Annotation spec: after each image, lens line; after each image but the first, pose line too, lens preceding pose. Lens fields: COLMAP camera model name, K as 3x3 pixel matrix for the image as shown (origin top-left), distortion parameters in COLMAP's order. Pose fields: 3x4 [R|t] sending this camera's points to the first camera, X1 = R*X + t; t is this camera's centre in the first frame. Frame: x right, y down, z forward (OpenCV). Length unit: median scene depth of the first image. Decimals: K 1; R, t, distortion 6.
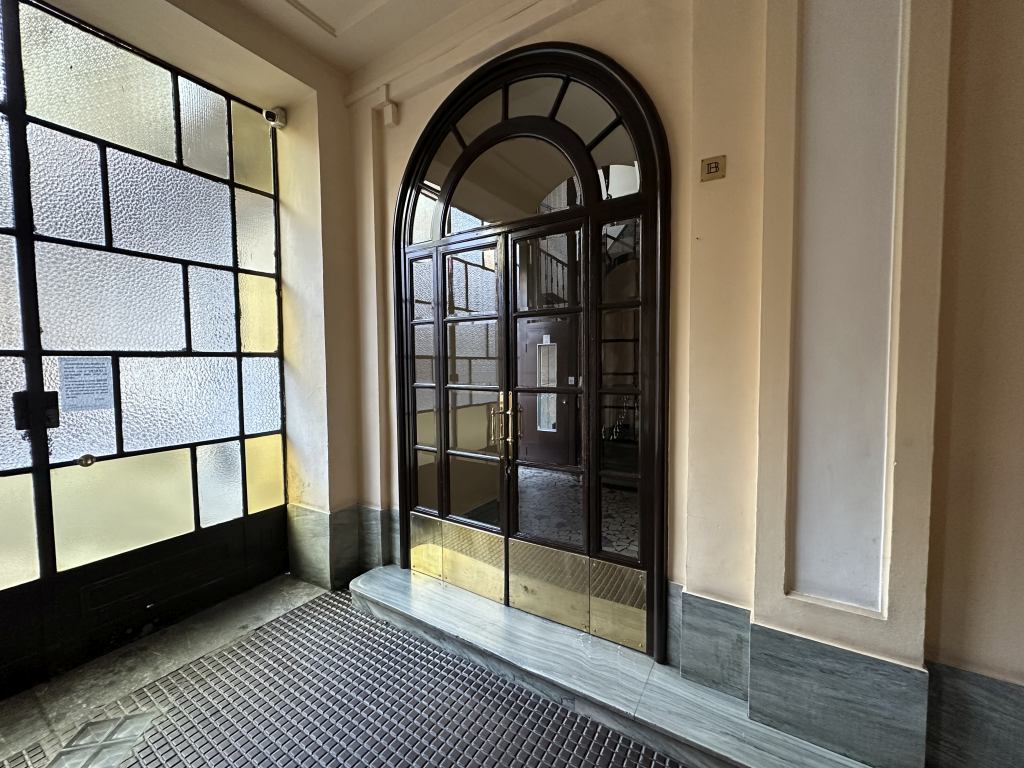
lens RADIAL K [[408.3, 0, 510.1], [0, 408.3, 385.0], [0, 0, 1]] dist [-0.002889, -0.000247]
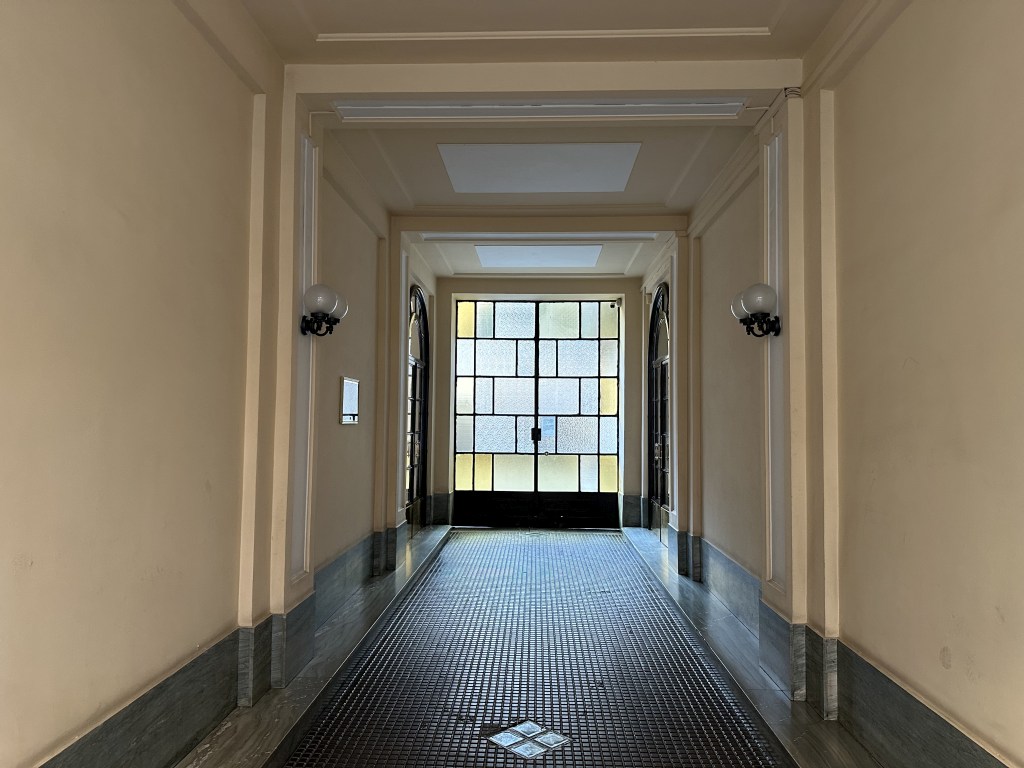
lens RADIAL K [[710.0, 0, 511.8], [0, 710.0, 383.8], [0, 0, 1]] dist [0.000145, -0.000371]
pose [[0.505299, -0.025848, -0.862557, 3.166600], [-0.058638, 0.996213, -0.064204, 0.035540], [0.860950, 0.083021, 0.501869, -1.756988]]
